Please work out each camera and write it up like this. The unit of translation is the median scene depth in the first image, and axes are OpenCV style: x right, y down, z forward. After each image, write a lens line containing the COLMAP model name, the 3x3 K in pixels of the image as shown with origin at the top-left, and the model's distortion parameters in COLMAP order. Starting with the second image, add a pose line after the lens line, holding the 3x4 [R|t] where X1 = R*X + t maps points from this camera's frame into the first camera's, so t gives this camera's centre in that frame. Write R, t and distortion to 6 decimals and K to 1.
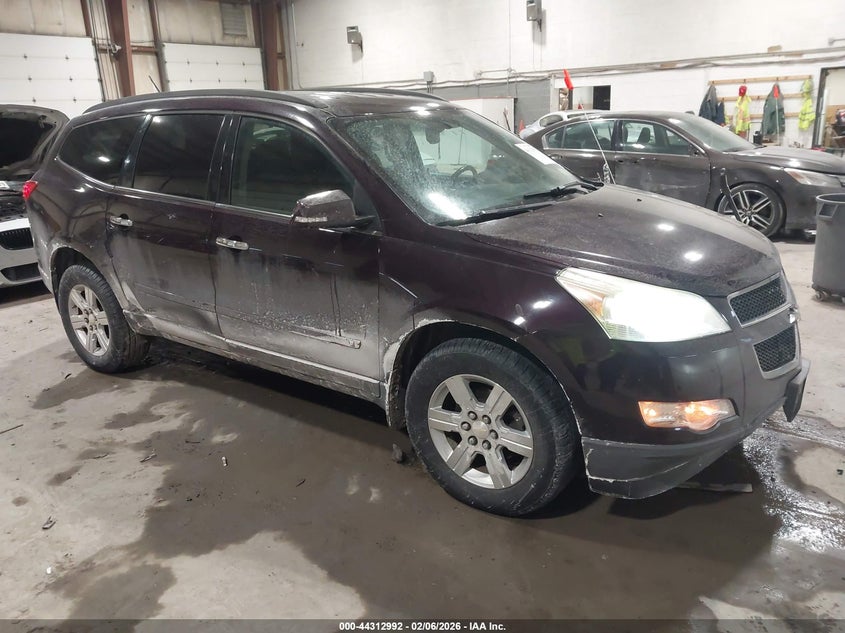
lens RADIAL K [[665.3, 0, 422.6], [0, 665.3, 299.6], [0, 0, 1]] dist [0.003623, 0.004994]
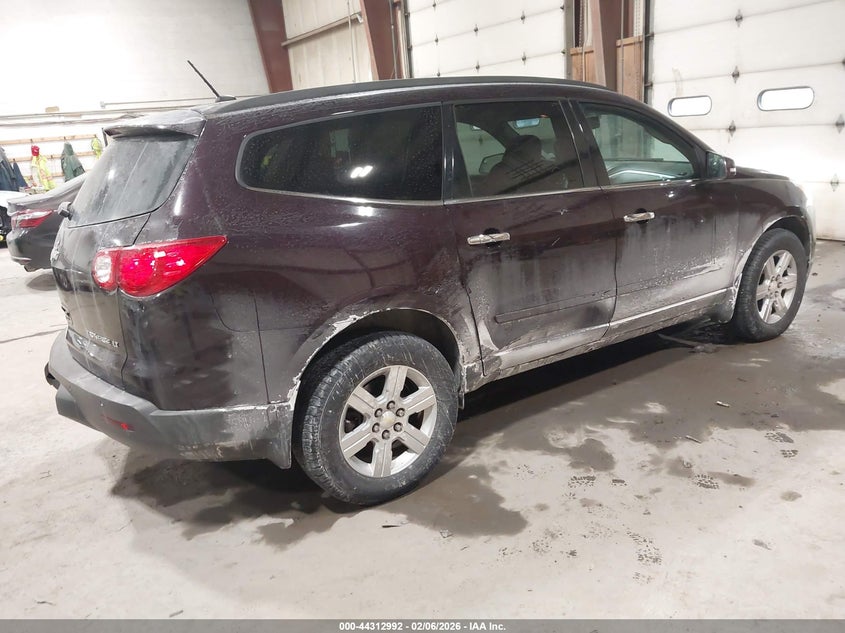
lens RADIAL K [[655.2, 0, 412.7], [0, 655.2, 313.9], [0, 0, 1]] dist [-0.004581, -0.002166]
pose [[0.358290, -0.245615, 0.900723, -1.153204], [0.318345, 0.939095, 0.129447, -0.156835], [-0.877659, 0.240361, 0.414659, 0.774109]]
